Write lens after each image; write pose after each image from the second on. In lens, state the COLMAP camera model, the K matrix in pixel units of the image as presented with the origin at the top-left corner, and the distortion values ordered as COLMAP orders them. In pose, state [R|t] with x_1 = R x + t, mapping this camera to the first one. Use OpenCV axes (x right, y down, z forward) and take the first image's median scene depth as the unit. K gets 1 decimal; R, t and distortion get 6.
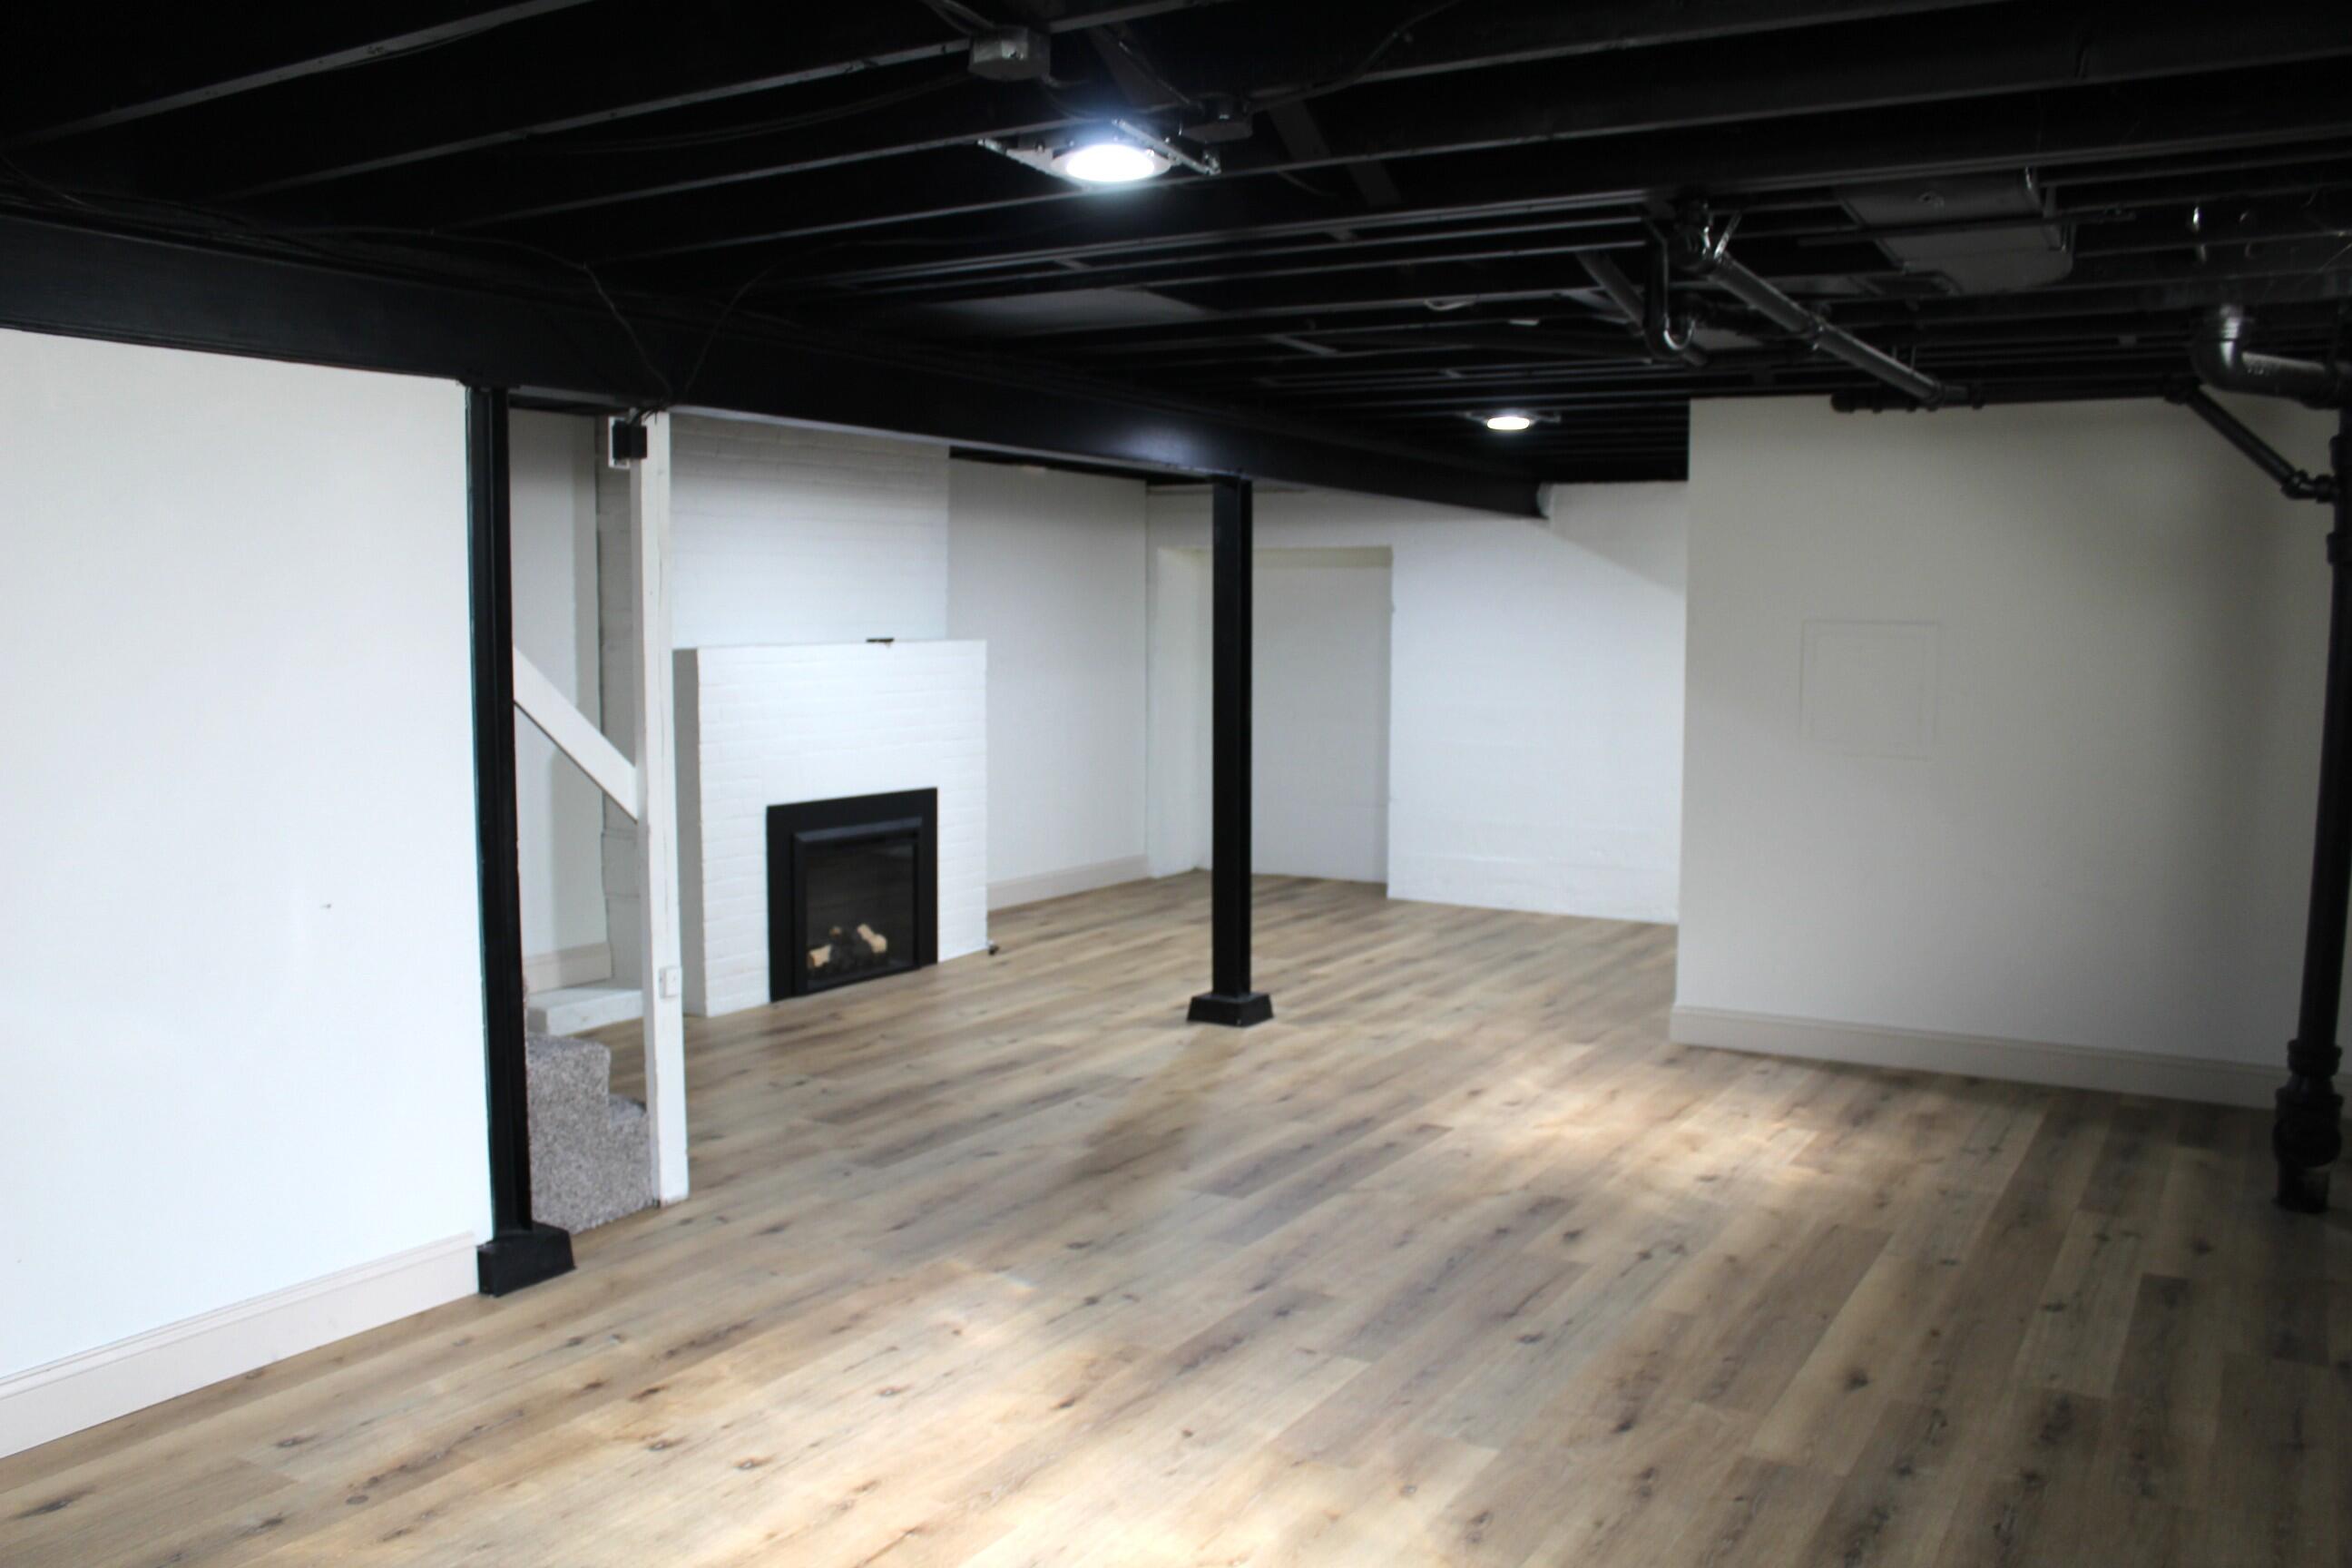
lens RADIAL K [[1961.5, 0, 1165.7], [0, 1961.5, 797.6], [0, 0, 1]] dist [-0.158846, 0.150653]
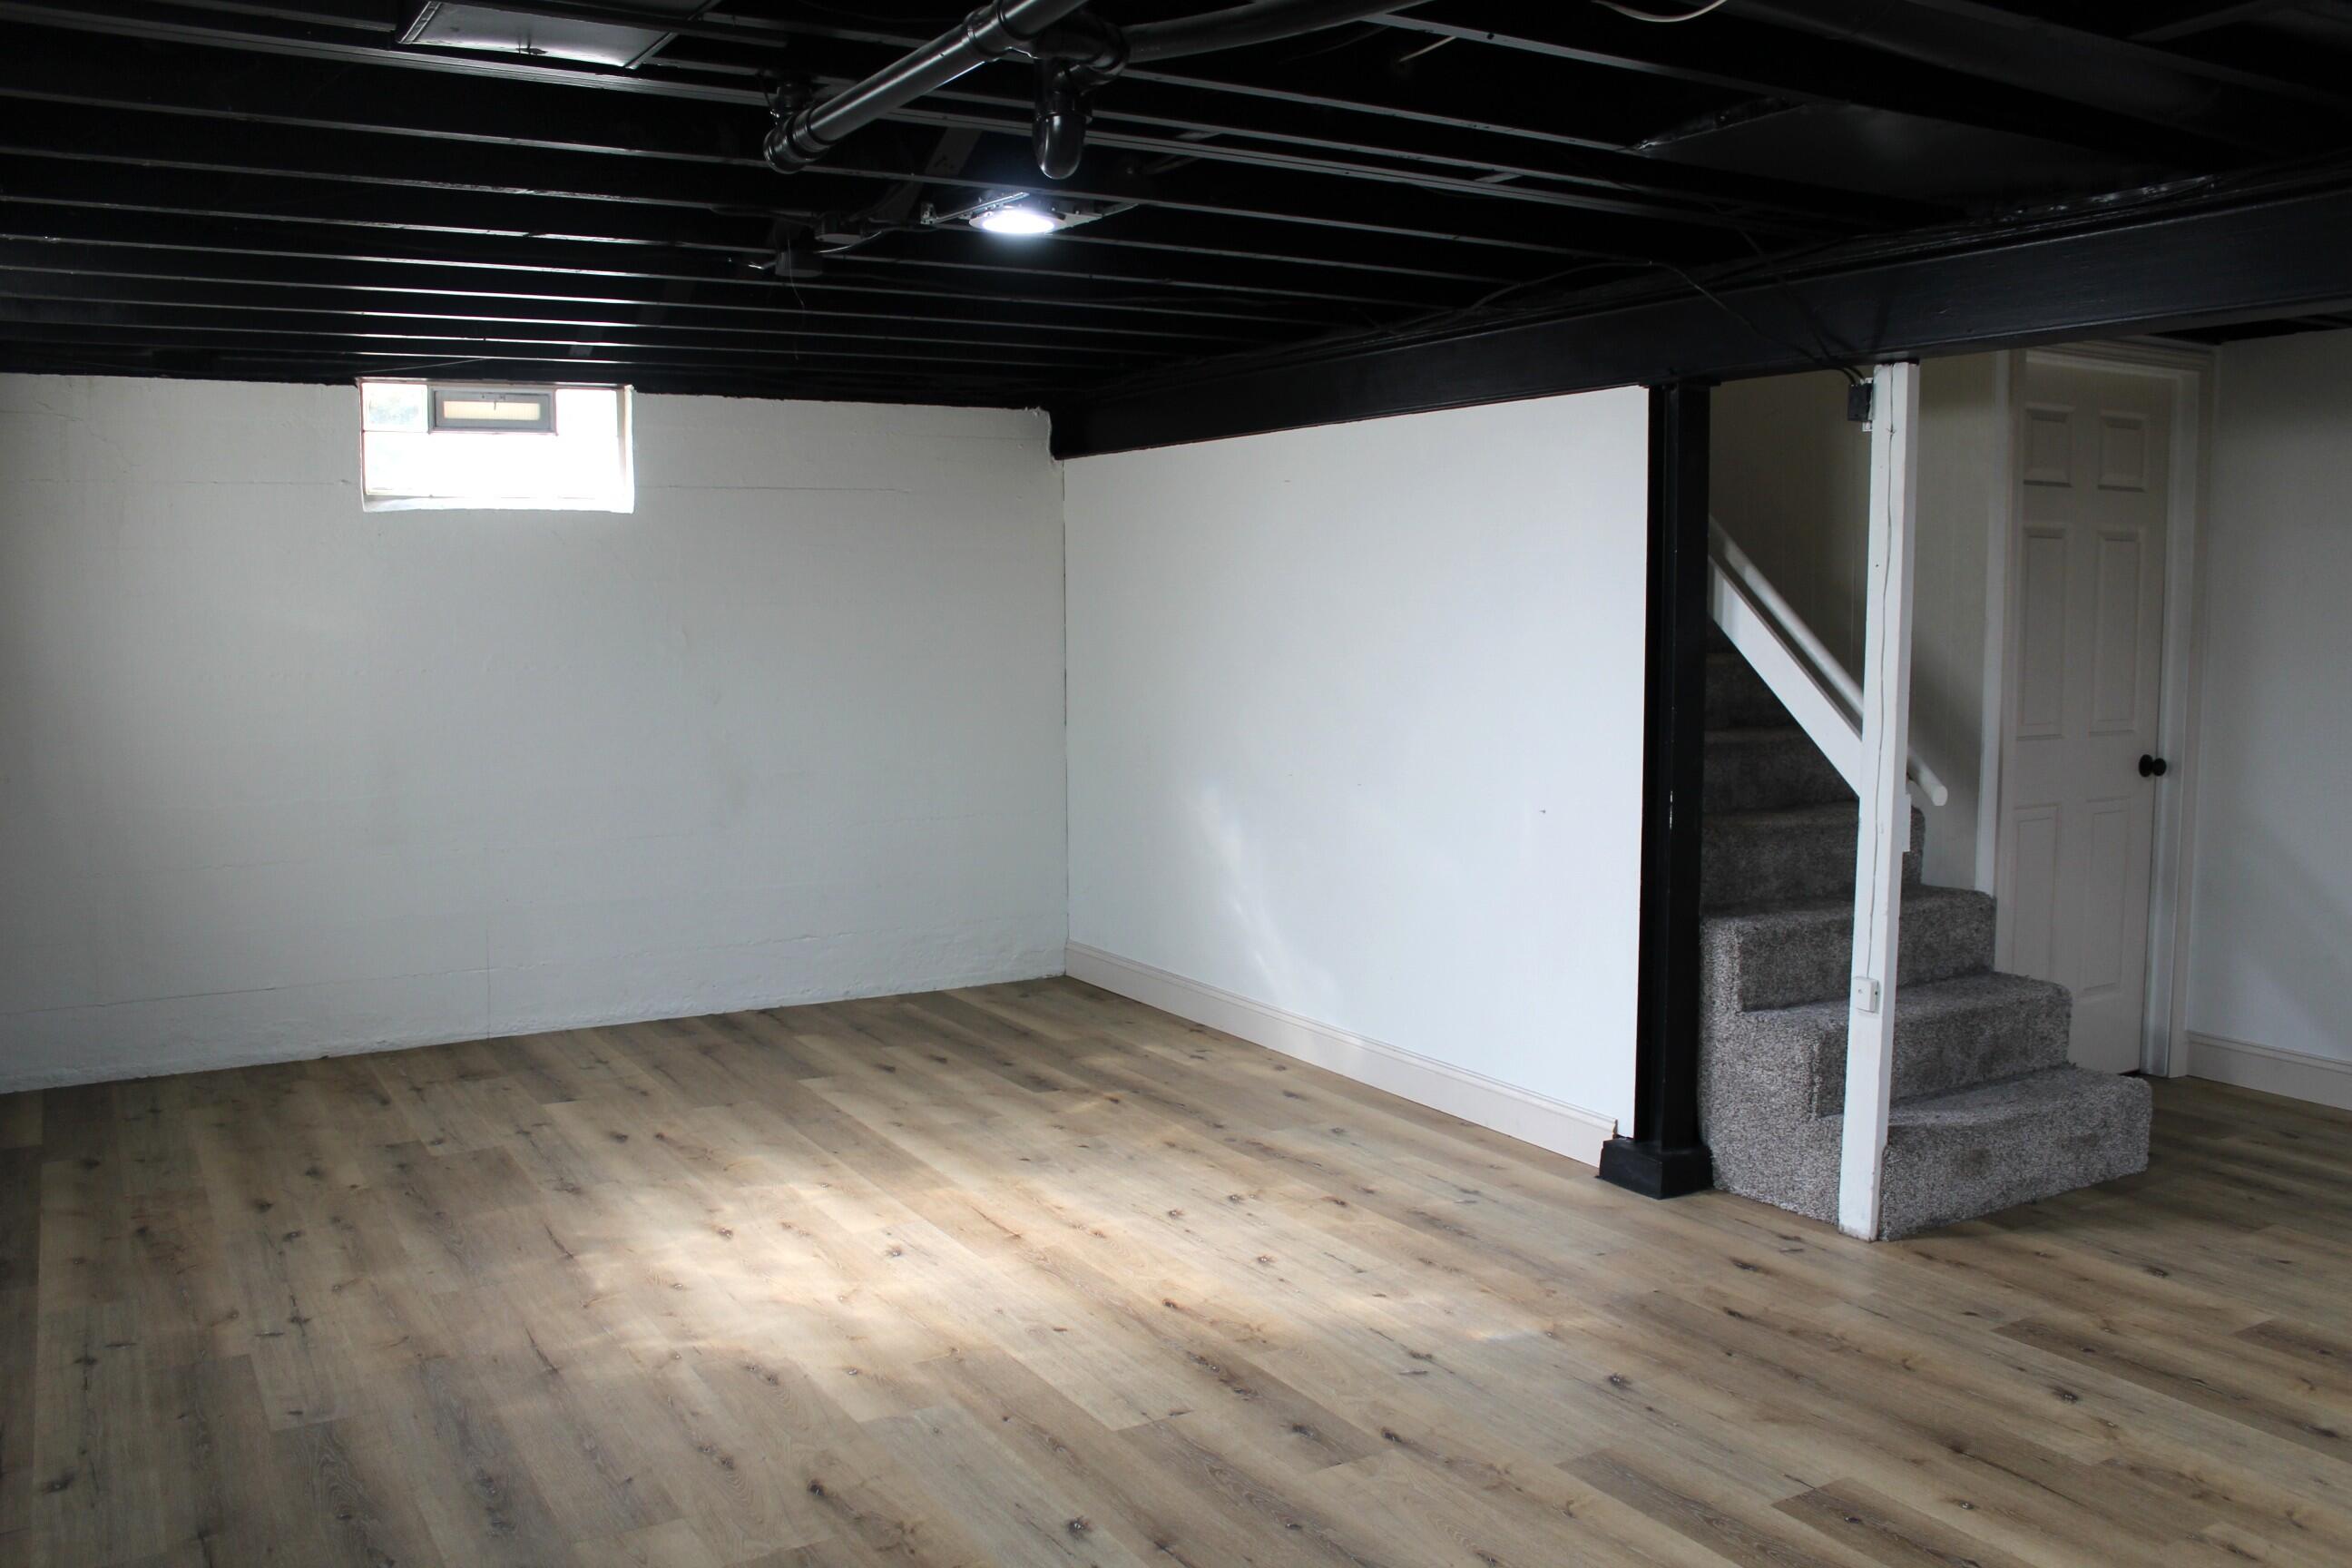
lens RADIAL K [[1961.5, 0, 1165.7], [0, 1961.5, 797.6], [0, 0, 1]] dist [-0.158846, 0.150653]
pose [[-0.479086, 0.090445, -0.873096, 0.846337], [-0.078172, 0.986328, 0.145070, -0.125404], [0.874280, 0.137752, -0.465466, 1.399396]]
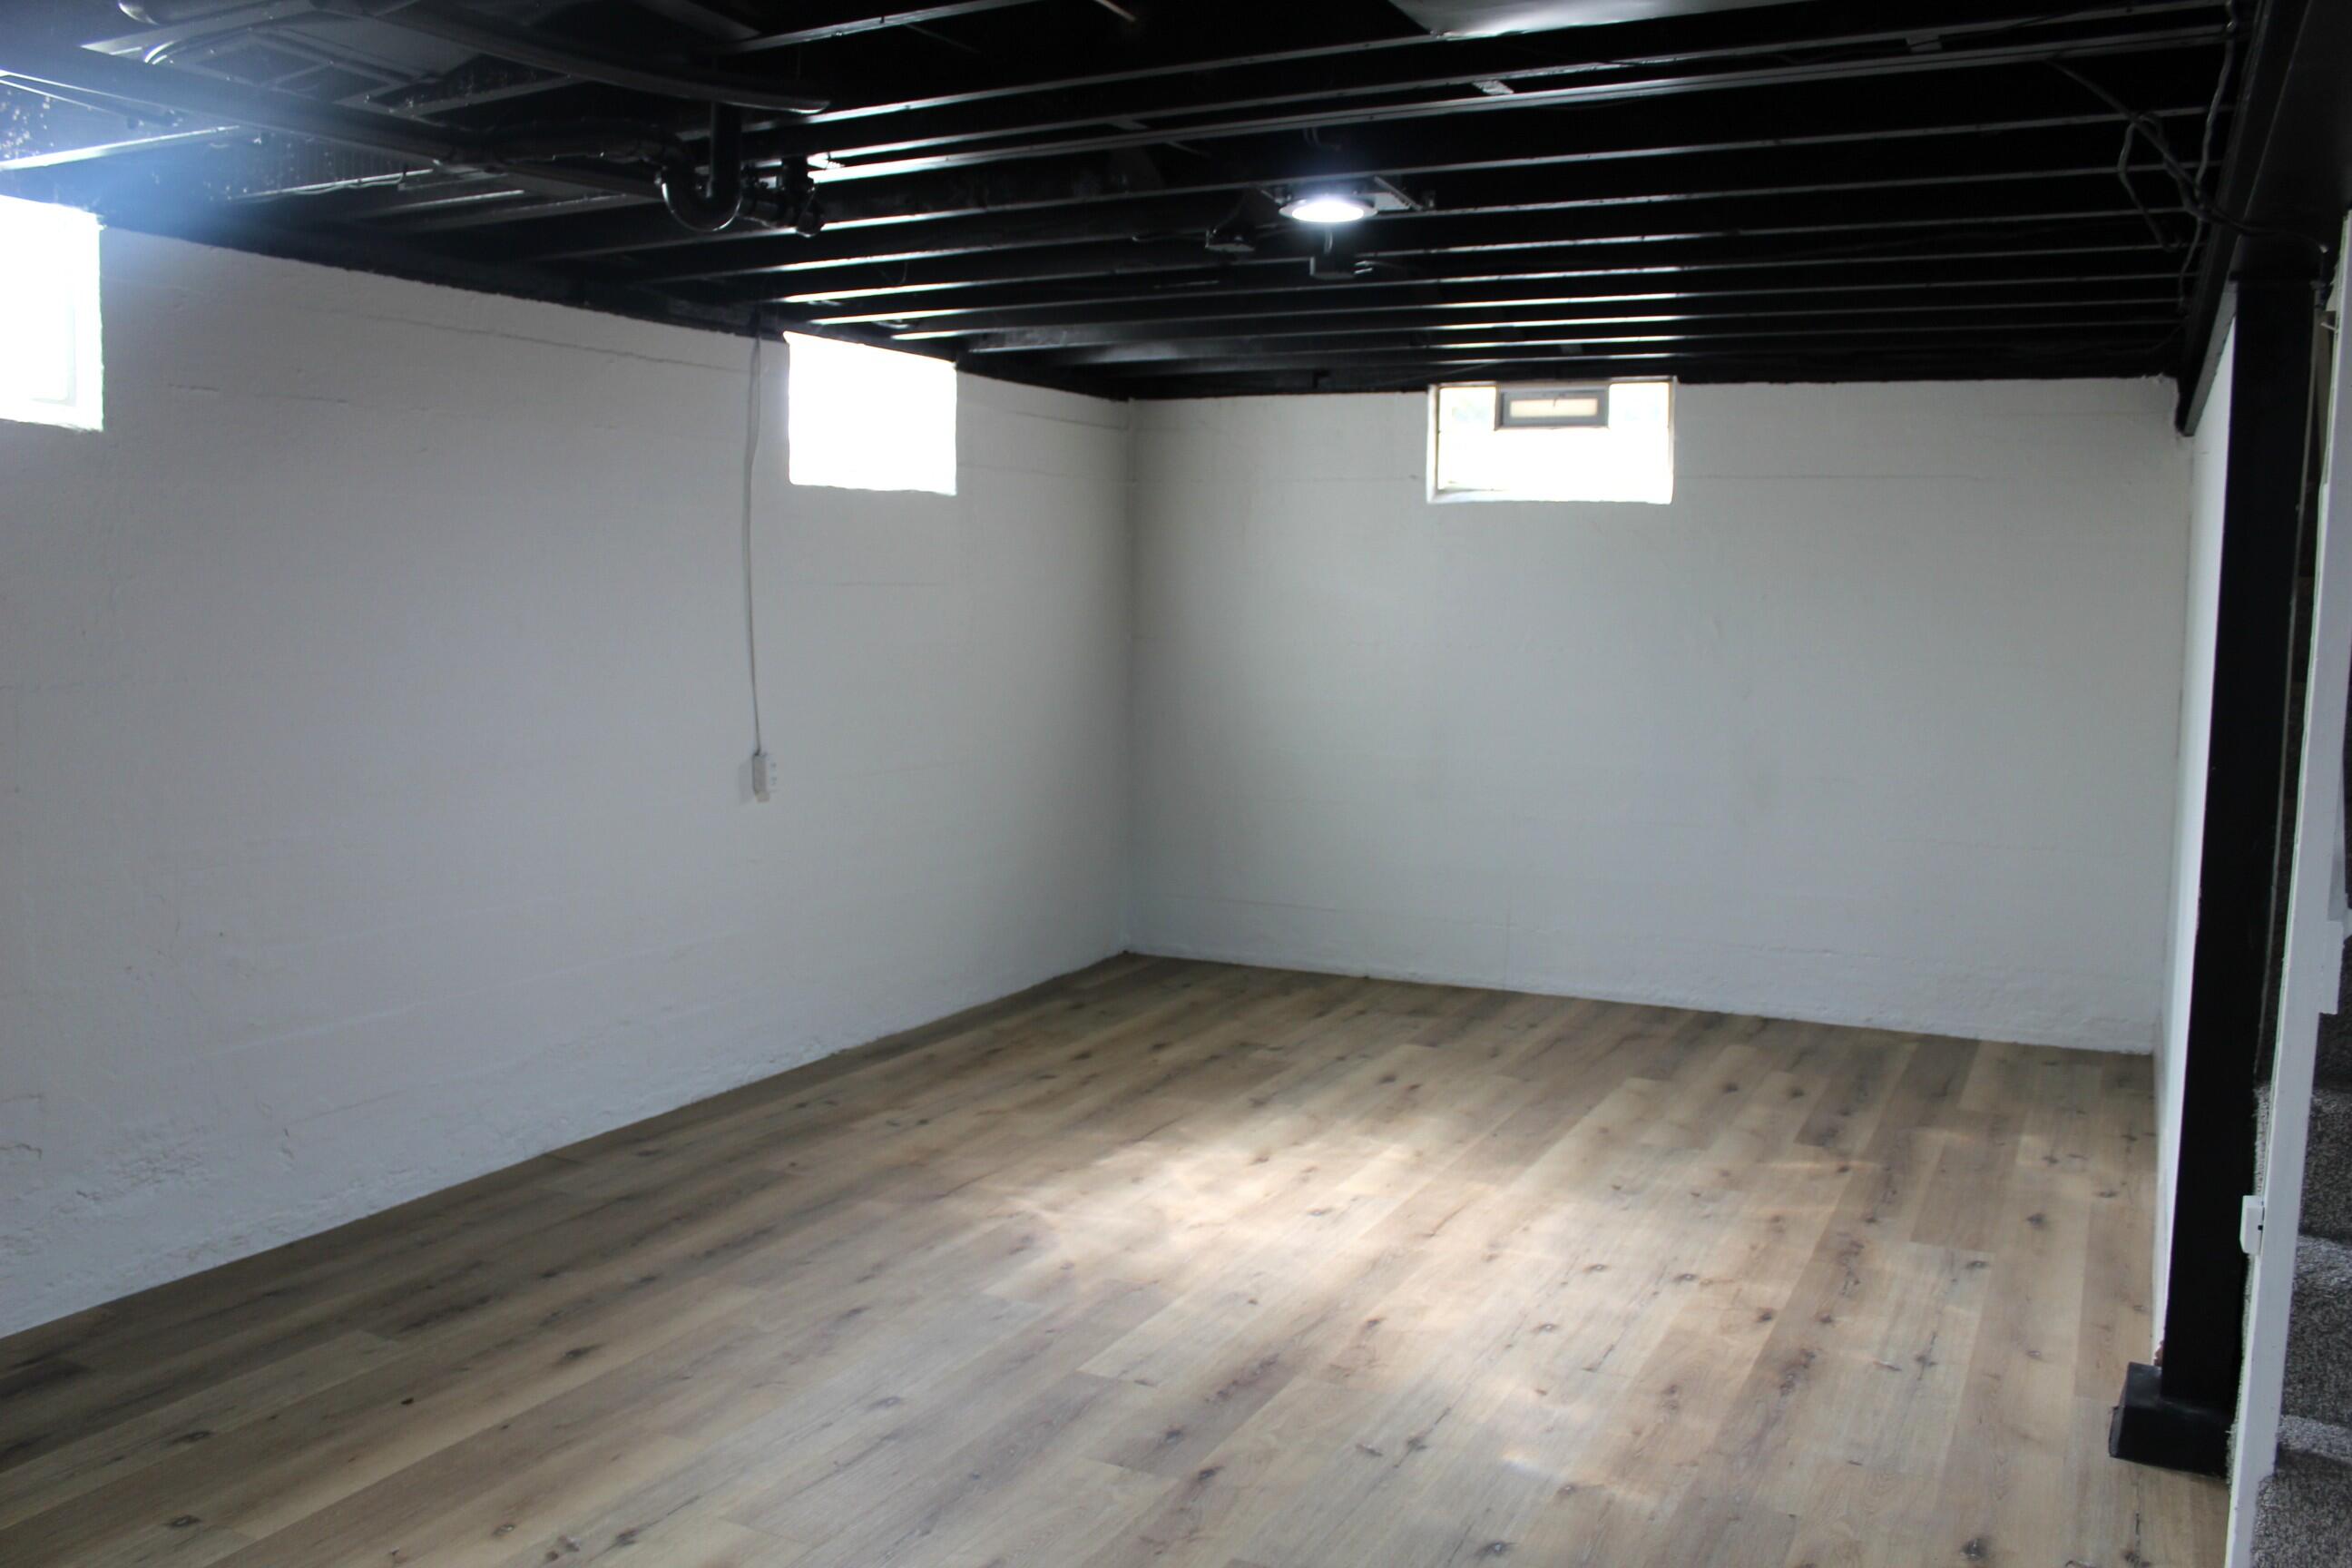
lens RADIAL K [[1961.5, 0, 1165.7], [0, 1961.5, 797.6], [0, 0, 1]] dist [-0.158846, 0.150653]
pose [[-0.997336, -0.006104, -0.072688, 0.133602], [-0.020546, 0.979654, 0.199638, -0.167035], [0.069990, 0.200600, -0.977170, 1.869503]]
